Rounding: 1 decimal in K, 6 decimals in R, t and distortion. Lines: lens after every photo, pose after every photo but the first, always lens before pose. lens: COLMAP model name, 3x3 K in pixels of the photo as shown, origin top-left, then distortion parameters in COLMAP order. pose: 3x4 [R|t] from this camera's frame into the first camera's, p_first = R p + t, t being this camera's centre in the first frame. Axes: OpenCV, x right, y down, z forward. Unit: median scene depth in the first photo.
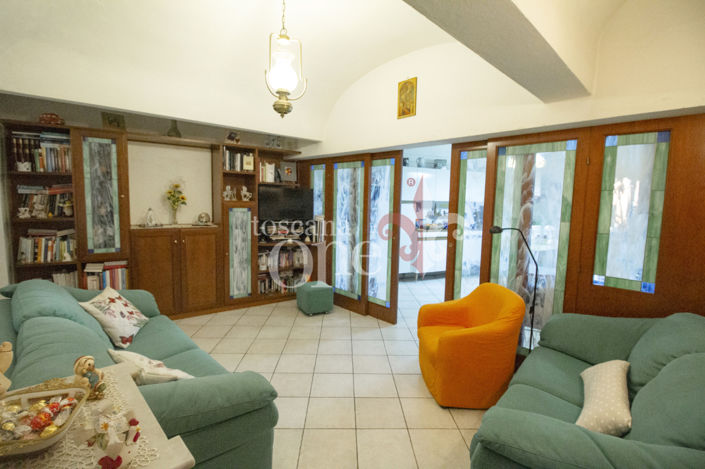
lens RADIAL K [[329.3, 0, 351.6], [0, 329.3, 230.2], [0, 0, 1]] dist [0.001661, -0.013159]
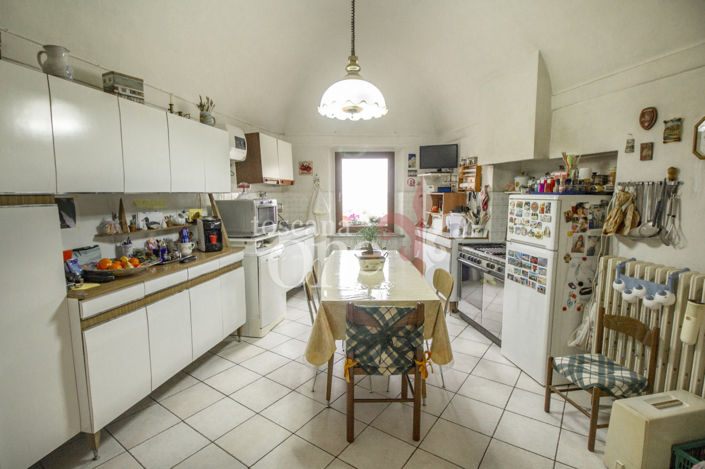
lens RADIAL K [[342.6, 0, 353.1], [0, 342.6, 229.7], [0, 0, 1]] dist [0.000282, -0.010538]
pose [[0.594143, -0.105399, 0.797424, 0.201184], [0.087880, 0.993949, 0.065897, -0.100008], [-0.799544, 0.030925, 0.599811, 1.122045]]
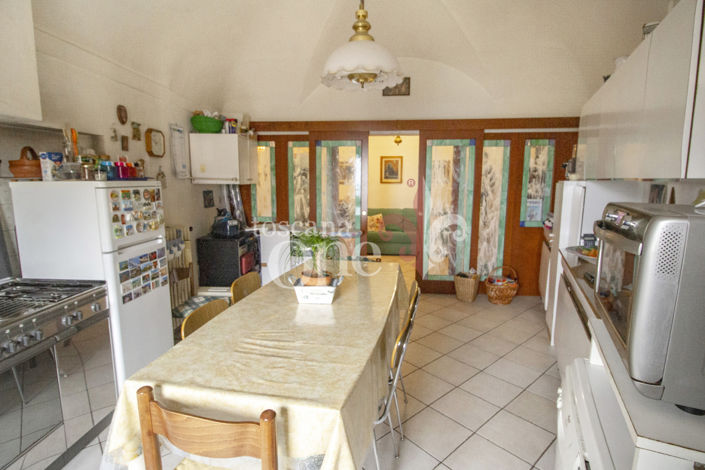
lens RADIAL K [[342.6, 0, 353.1], [0, 342.6, 230.2], [0, 0, 1]] dist [0.000282, -0.010538]
pose [[-0.752134, 0.069871, -0.655296, 1.261265], [-0.082501, 0.976558, 0.198817, -0.164481], [0.653826, 0.203599, -0.728738, 2.055527]]
